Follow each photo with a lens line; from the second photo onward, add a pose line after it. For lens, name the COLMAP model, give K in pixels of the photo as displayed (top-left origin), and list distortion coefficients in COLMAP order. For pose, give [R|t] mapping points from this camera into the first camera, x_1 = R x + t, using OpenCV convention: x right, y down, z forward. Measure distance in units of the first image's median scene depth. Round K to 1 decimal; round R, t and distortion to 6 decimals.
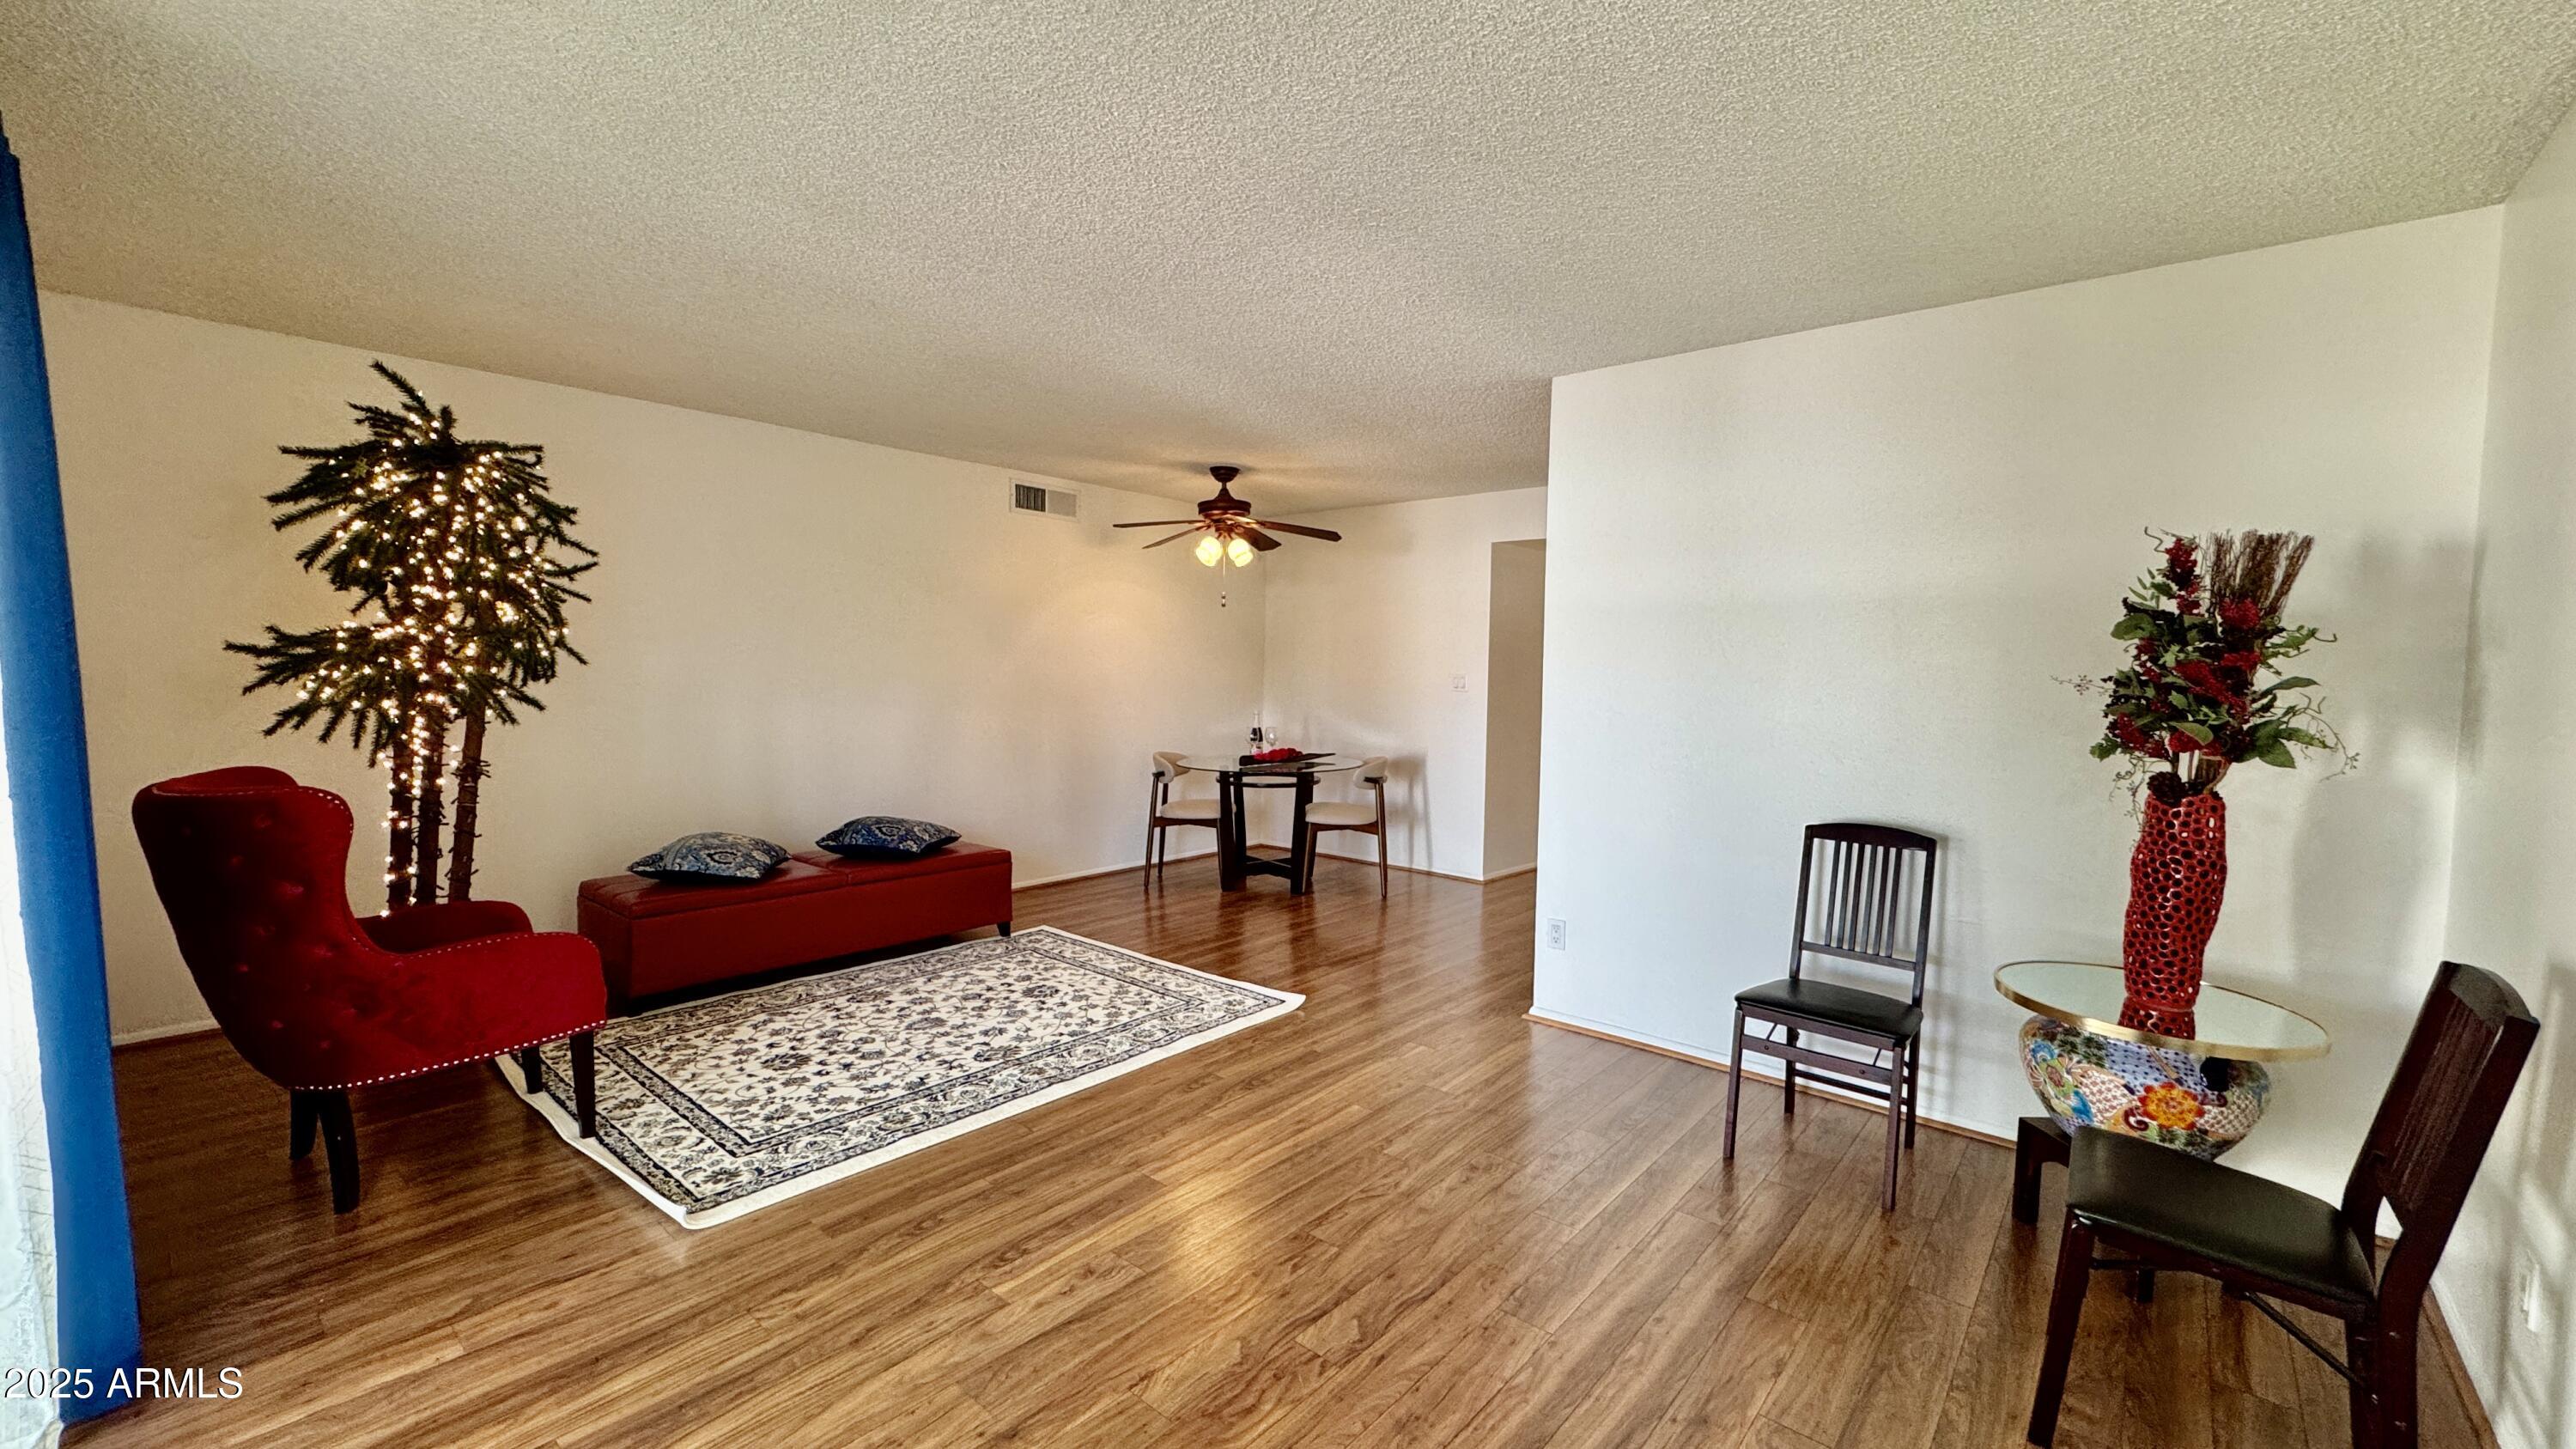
lens RADIAL K [[1023.6, 0, 1282.1], [0, 1023.6, 718.6], [0, 0, 1]] dist [-0.001049, 0.000016]
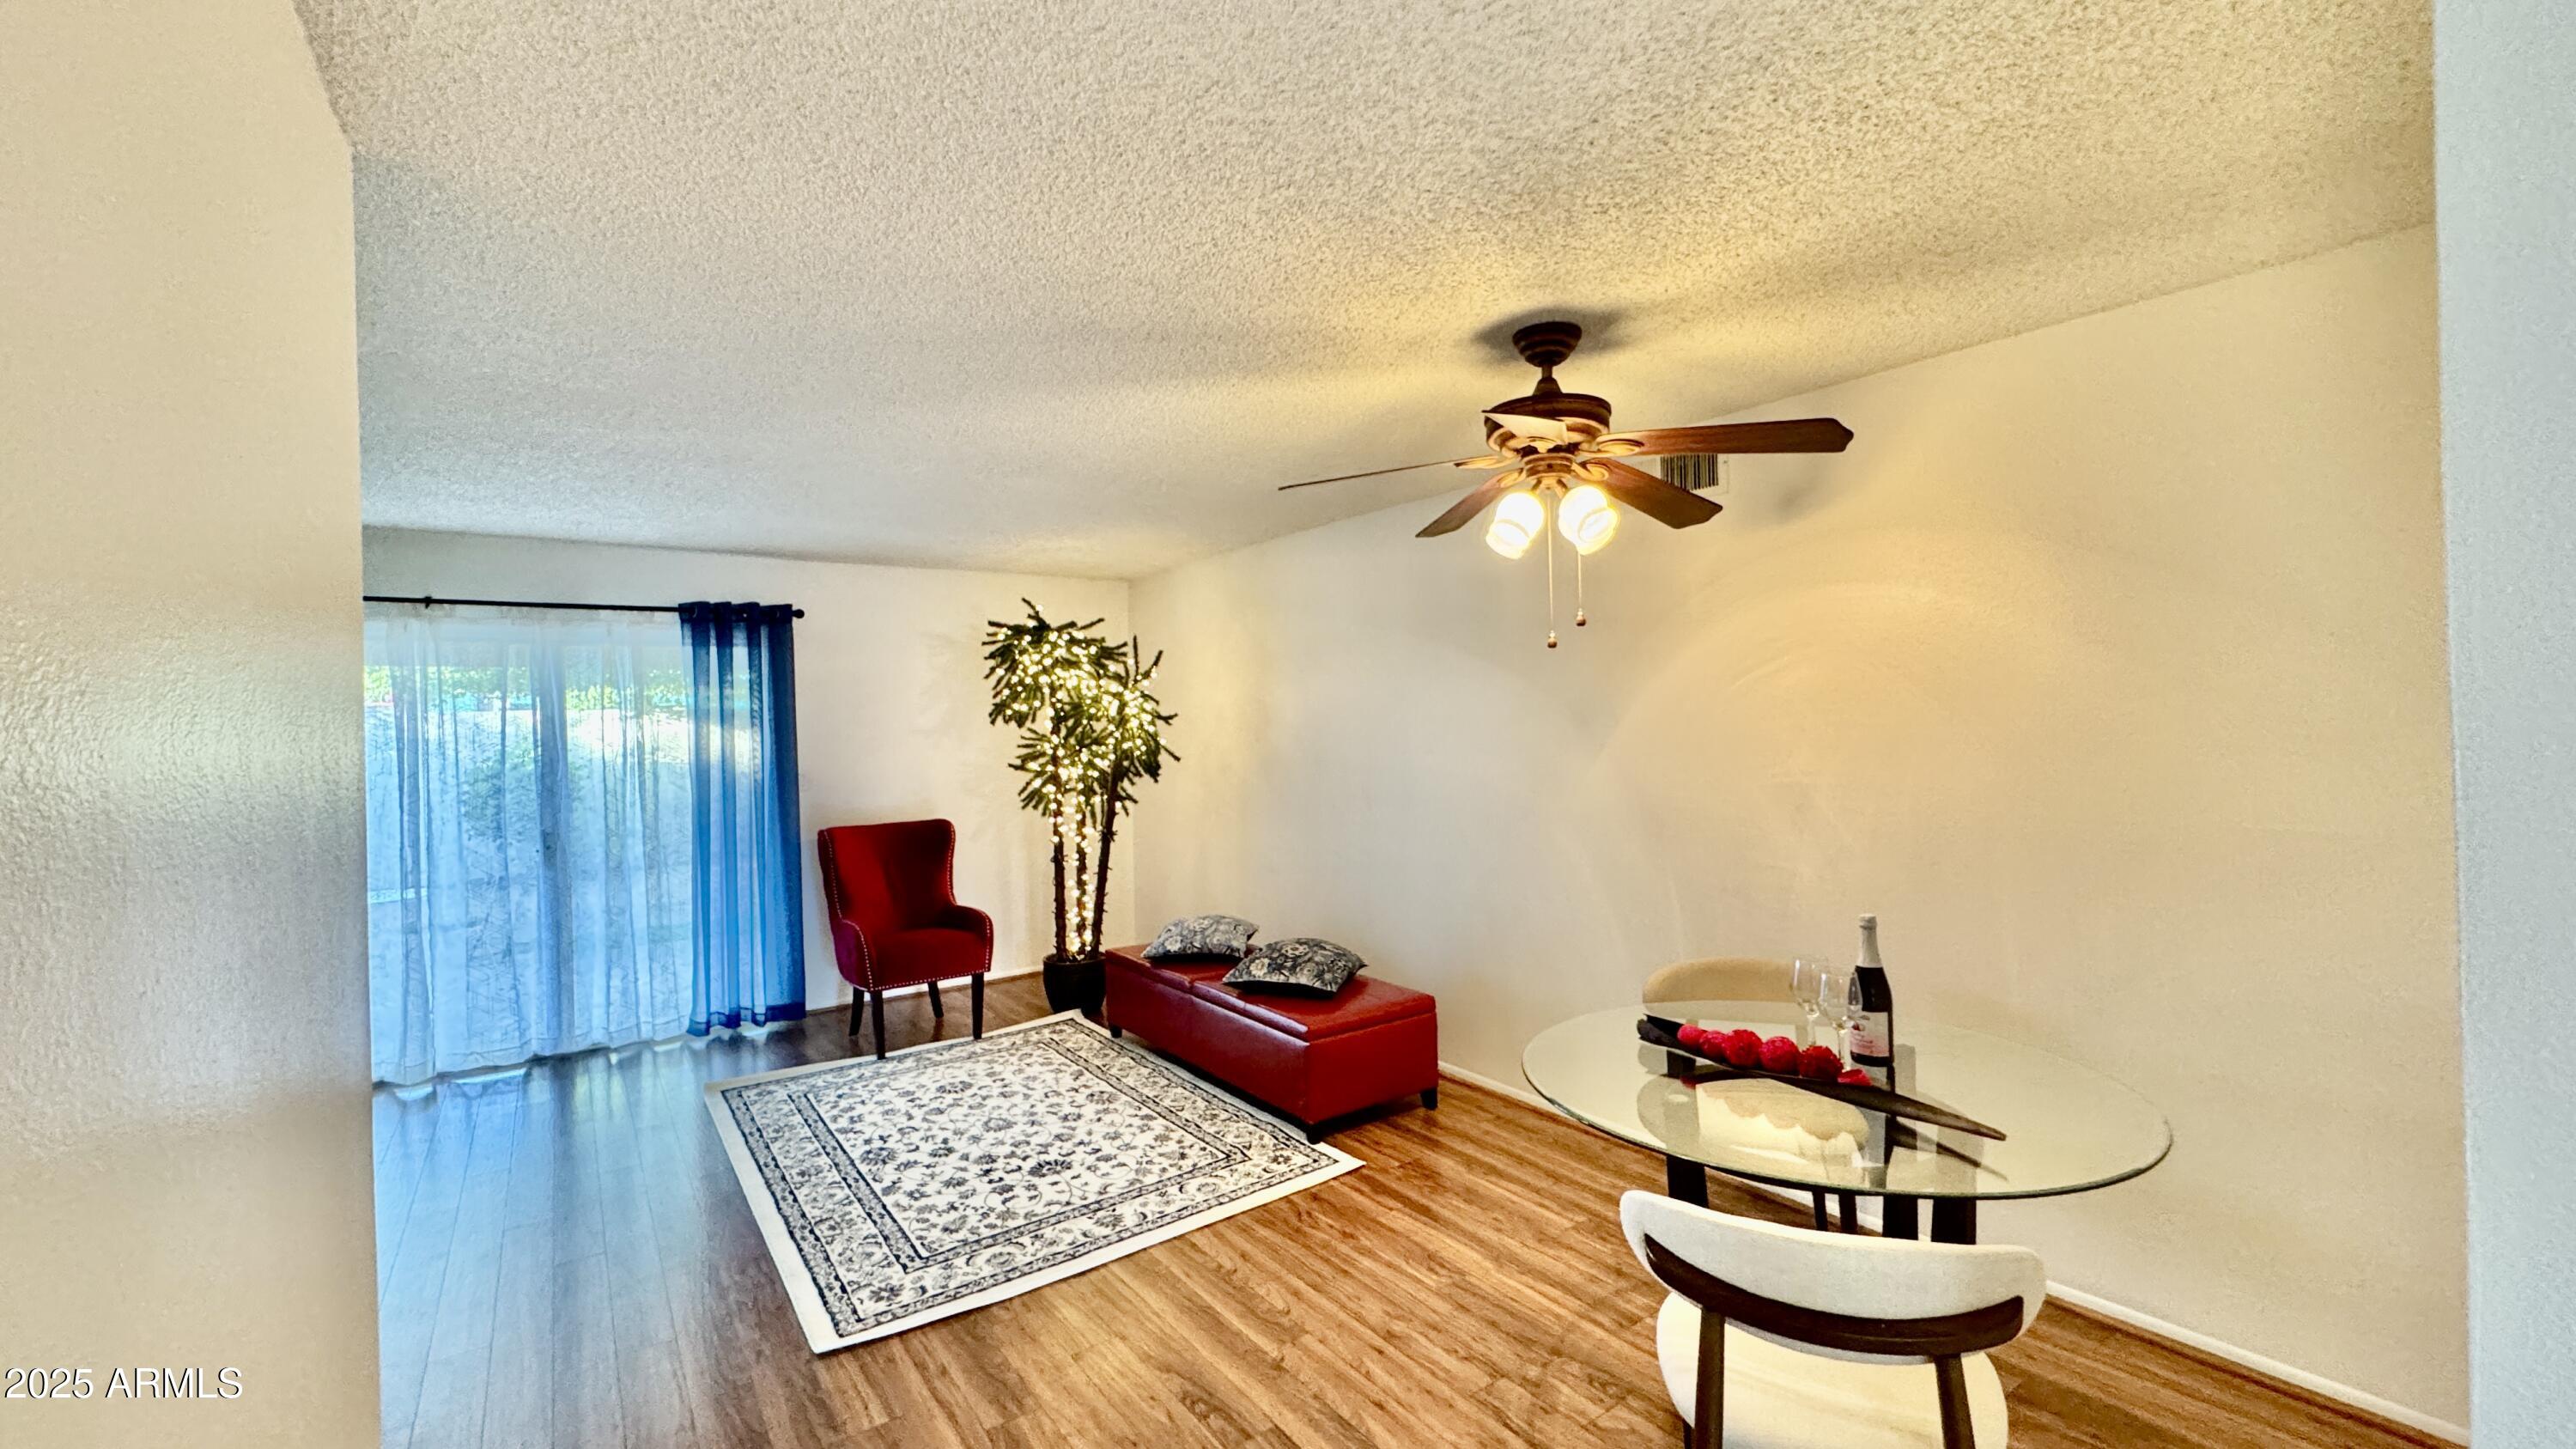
lens RADIAL K [[1023.6, 0, 1282.1], [0, 1023.6, 718.6], [0, 0, 1]] dist [-0.001049, 0.000016]
pose [[-0.235078, -0.017729, -0.971815, 0.601714], [-0.027833, 0.999546, -0.011502, -0.107602], [0.971578, 0.024345, -0.235465, 1.532404]]
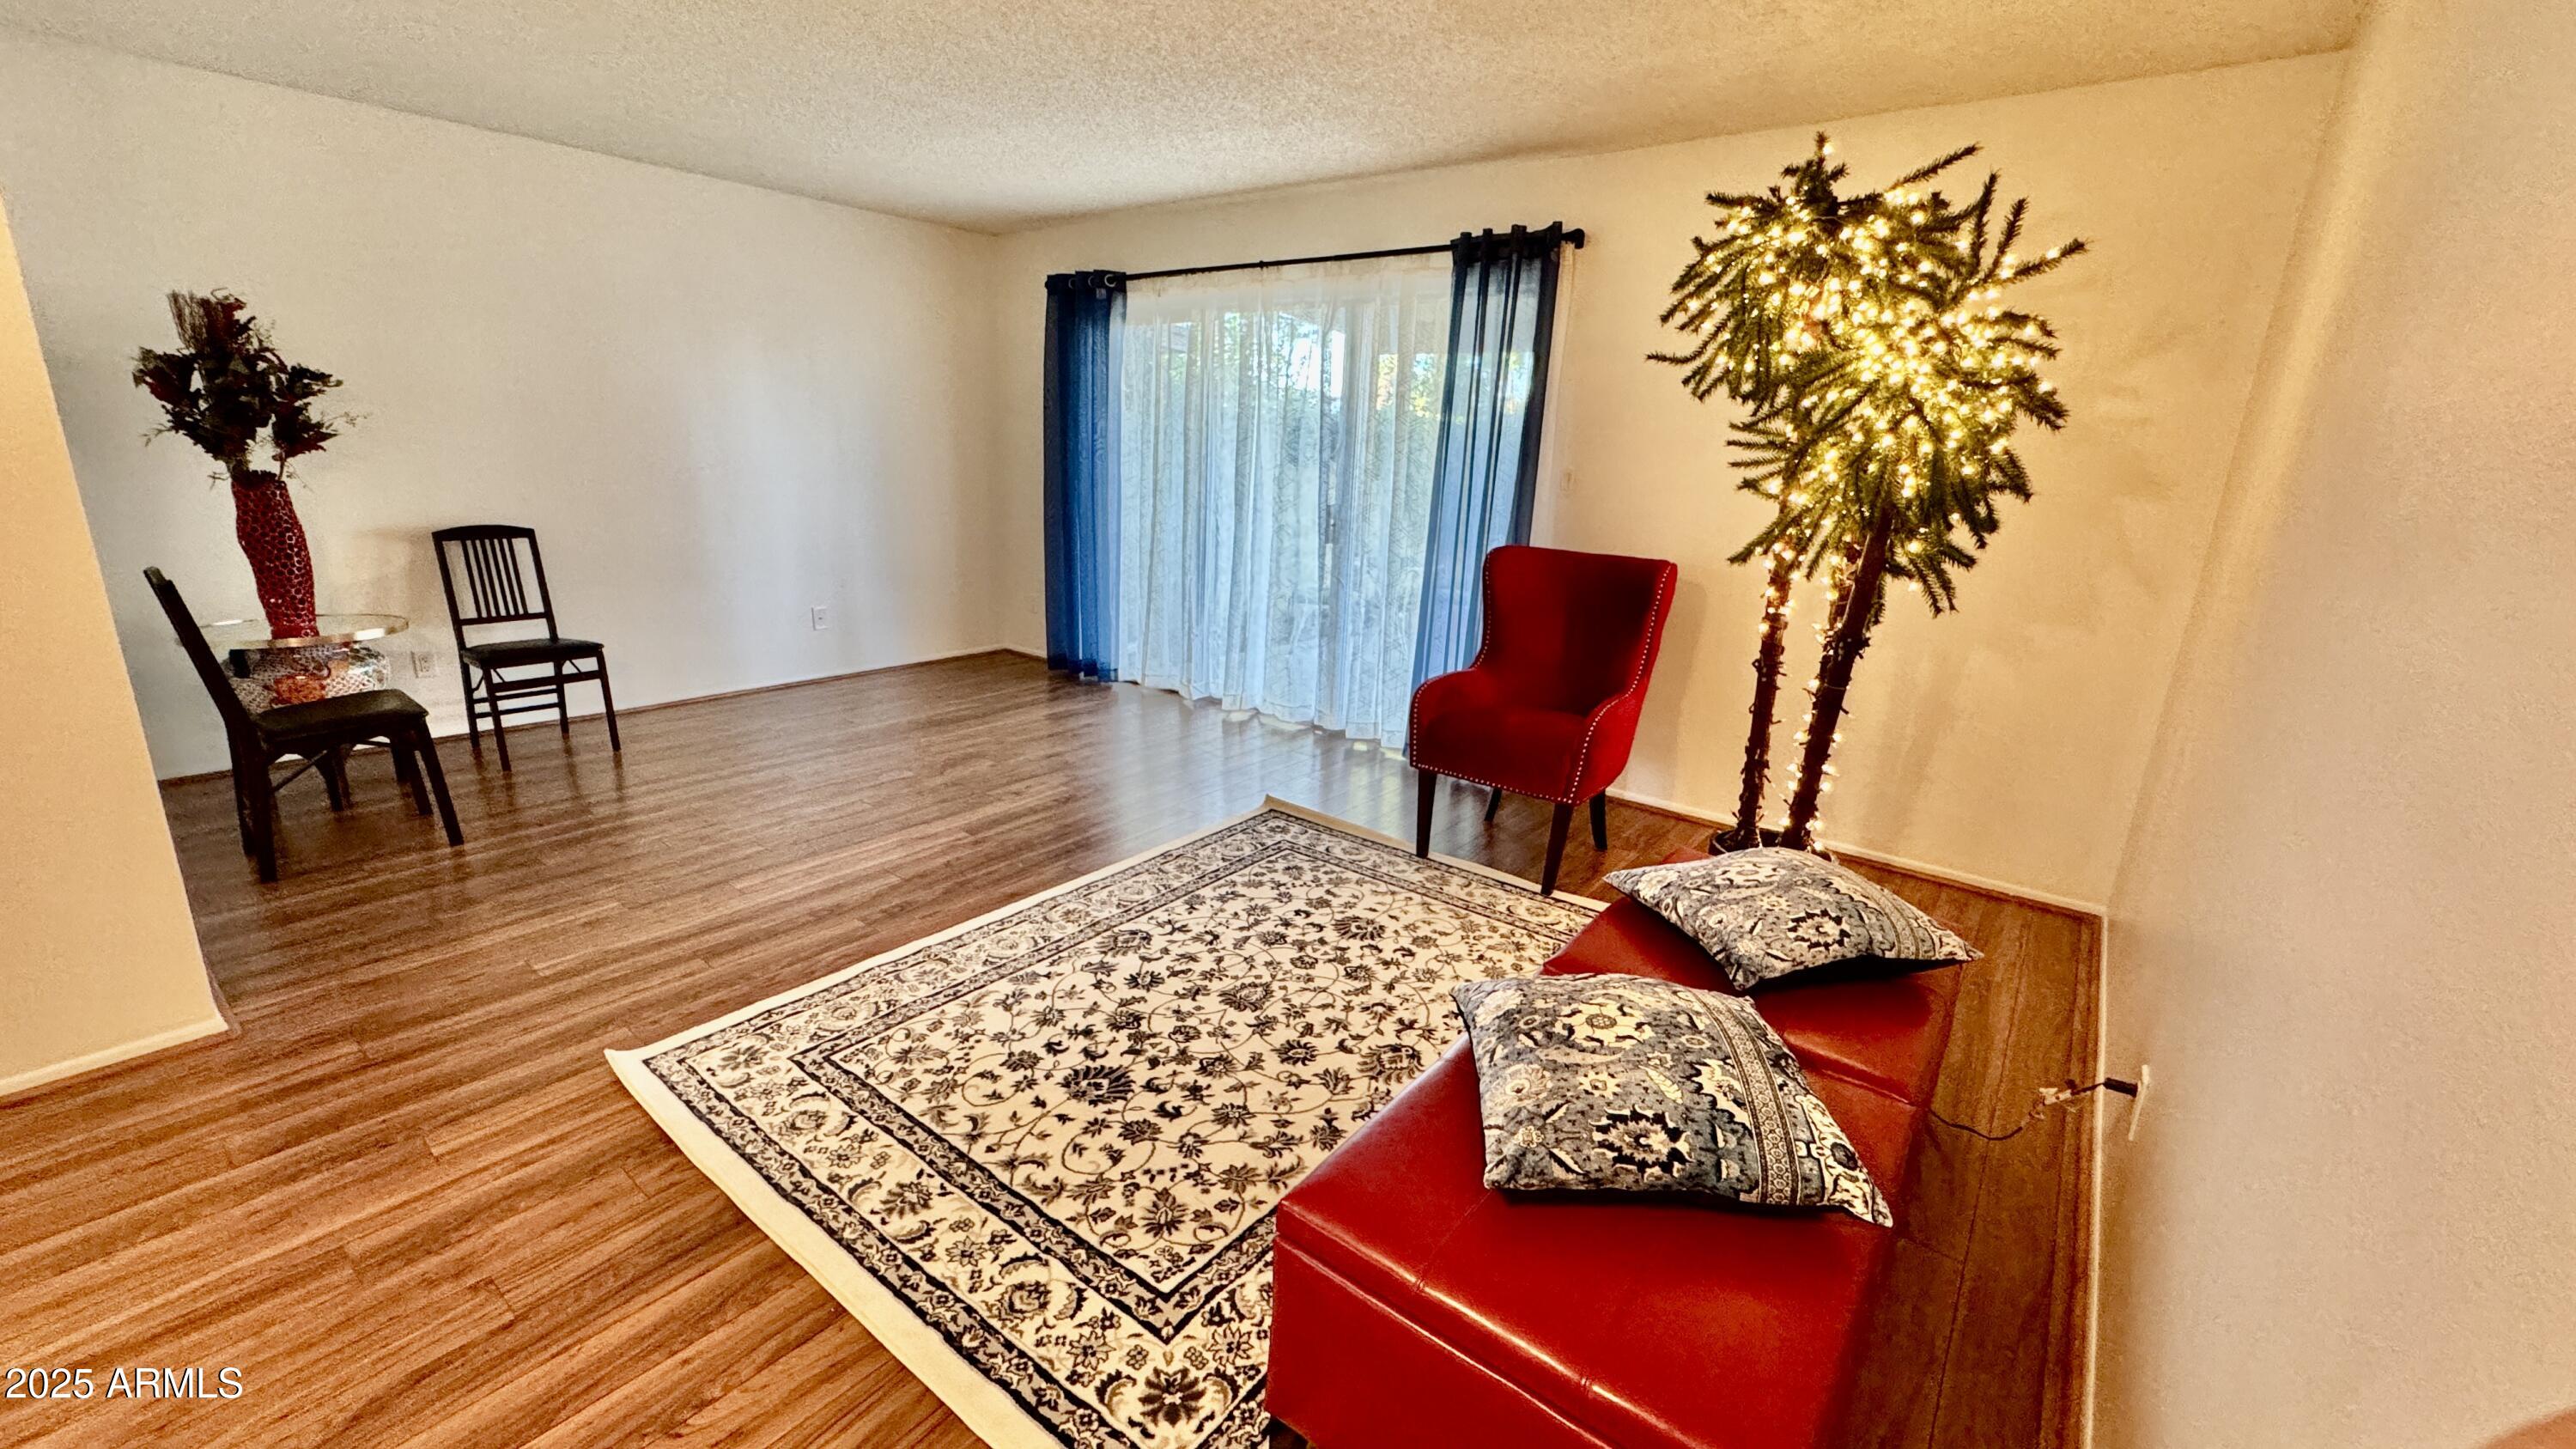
lens RADIAL K [[1023.6, 0, 1282.1], [0, 1023.6, 718.6], [0, 0, 1]] dist [-0.001049, 0.000016]
pose [[-0.997176, -0.045860, -0.059474, -0.325737], [-0.062165, 0.948367, 0.311022, -0.097390], [0.042140, 0.313841, -0.948540, 1.621071]]
